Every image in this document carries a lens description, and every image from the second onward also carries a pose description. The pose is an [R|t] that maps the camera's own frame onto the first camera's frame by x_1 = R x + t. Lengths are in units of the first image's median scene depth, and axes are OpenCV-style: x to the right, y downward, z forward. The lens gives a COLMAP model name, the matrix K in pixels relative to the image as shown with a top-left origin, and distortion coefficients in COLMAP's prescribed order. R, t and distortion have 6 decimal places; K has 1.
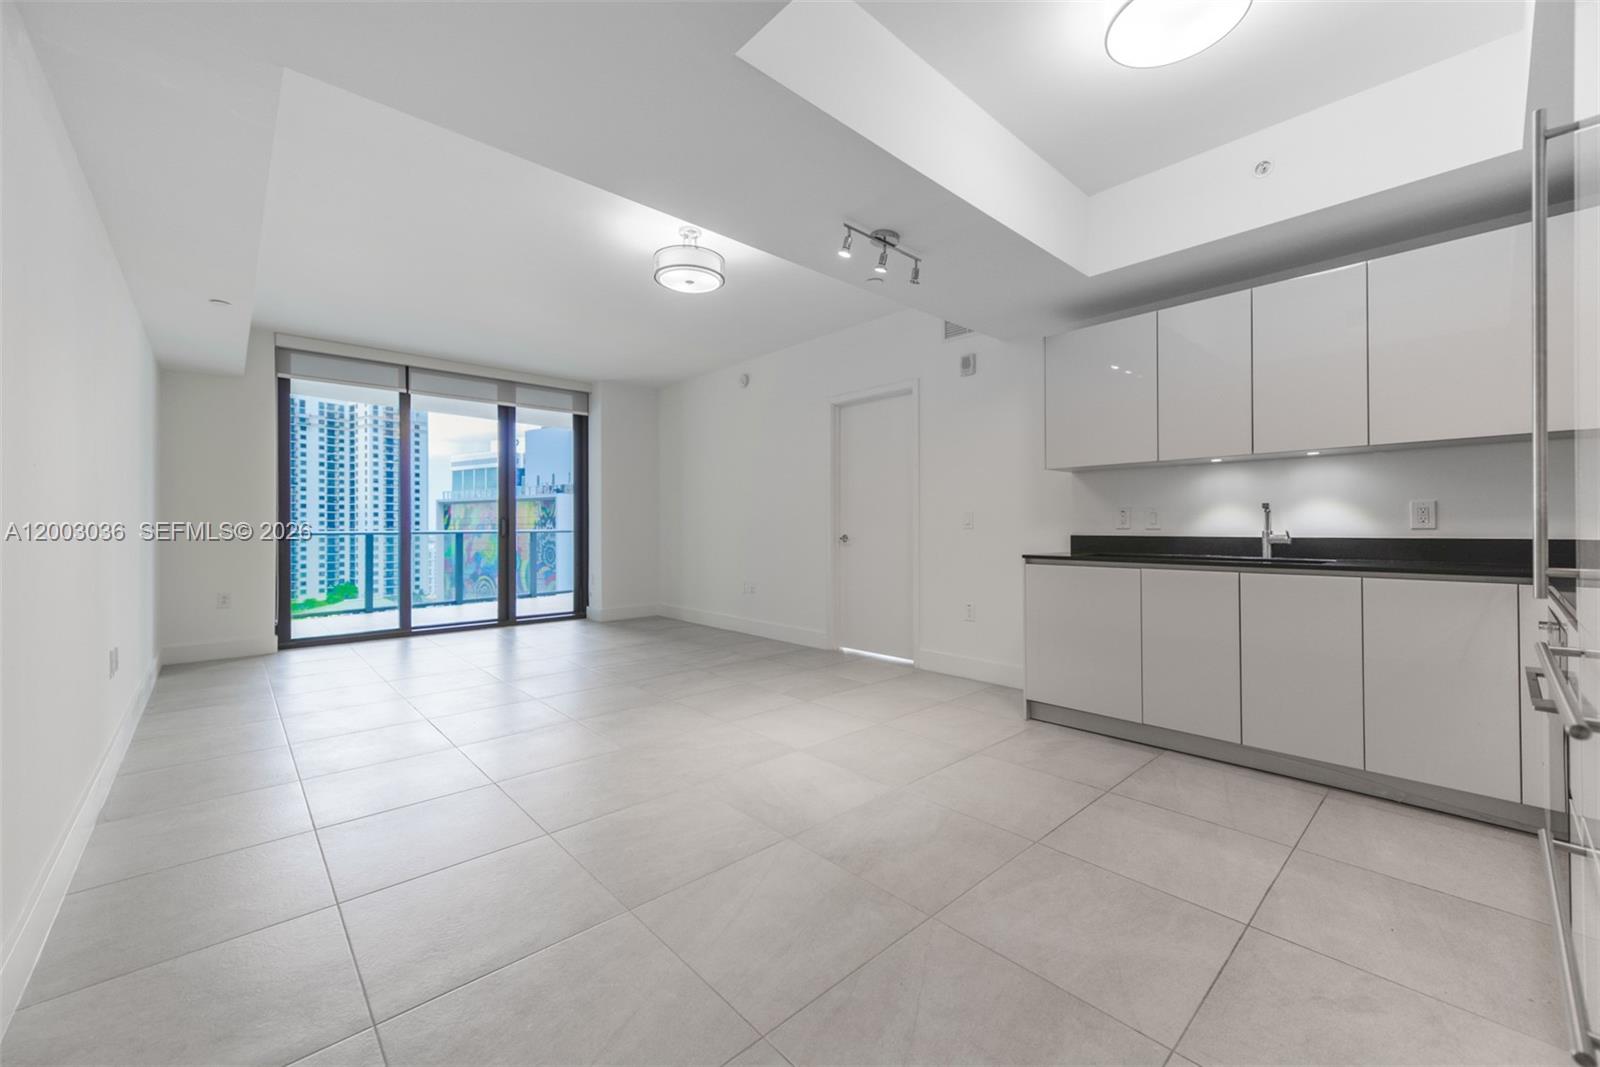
lens RADIAL K [[625.0, 0, 802.0], [0, 625.0, 530.0], [0, 0, 1]] dist [0.003770, 0.000246]
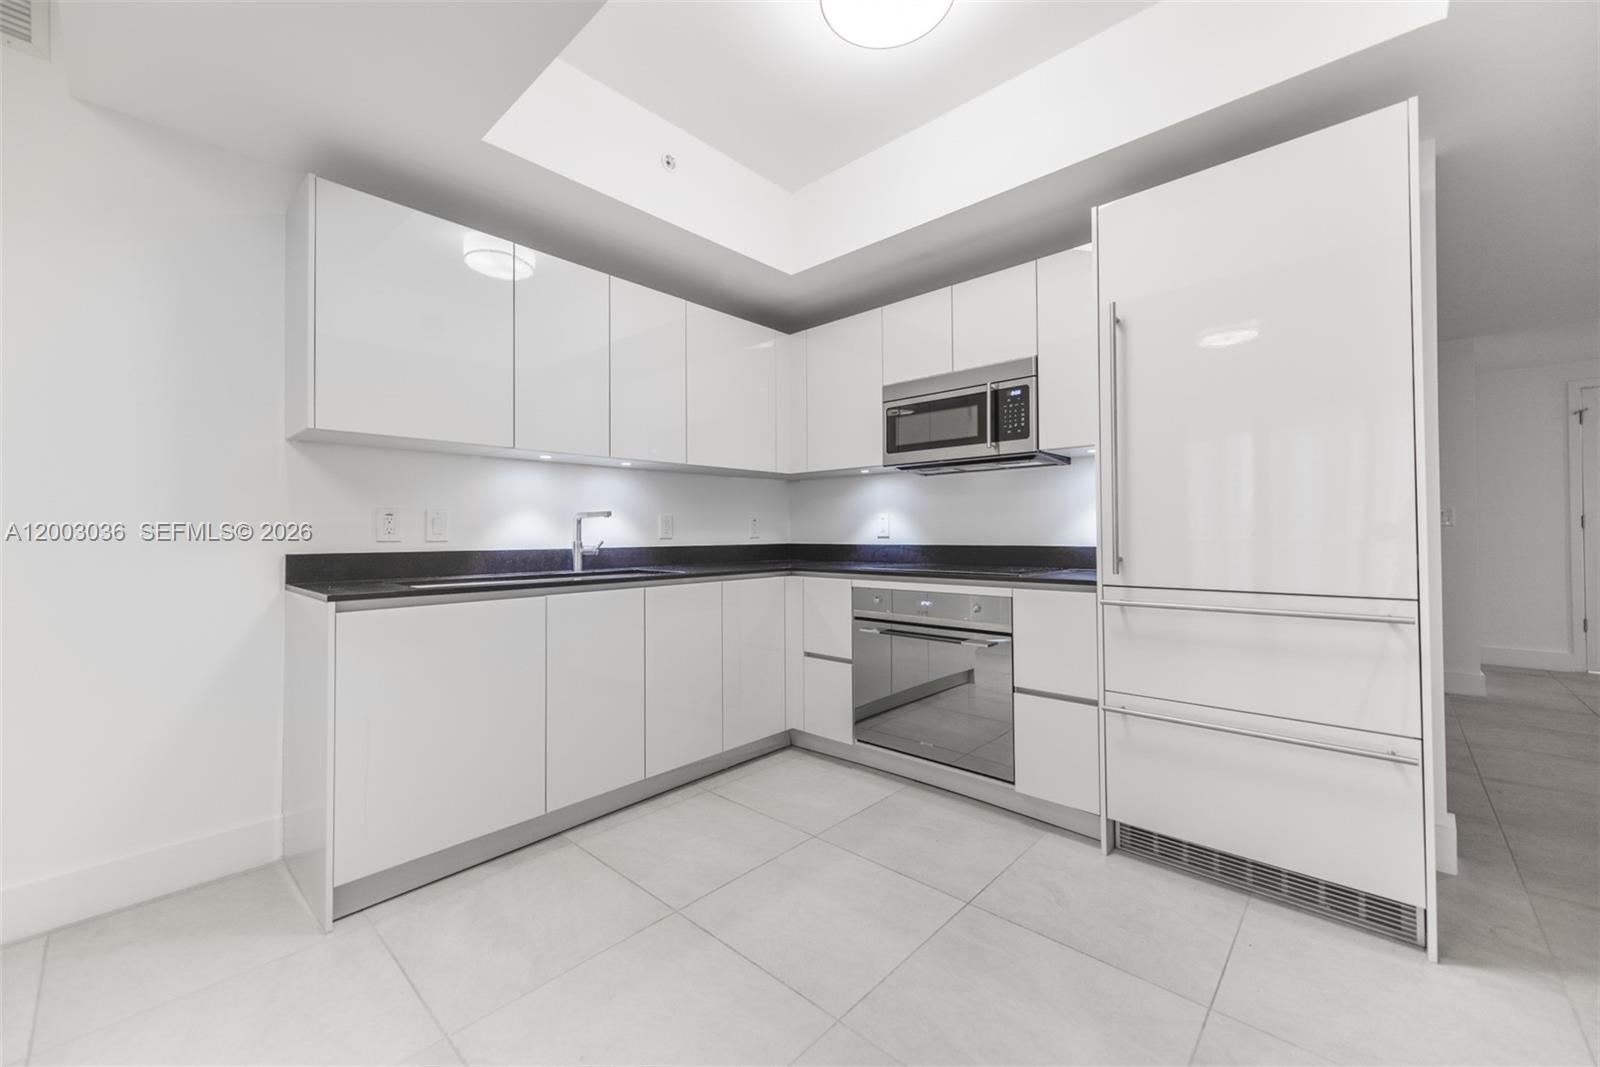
lens RADIAL K [[625.0, 0, 800.4], [0, 625.0, 526.8], [0, 0, 1]] dist [0.003770, 0.000246]
pose [[-0.096331, 0.018797, 0.995172, -0.200559], [0.006925, 0.999810, -0.018215, -0.001502], [-0.995325, 0.005137, -0.096443, 0.789327]]
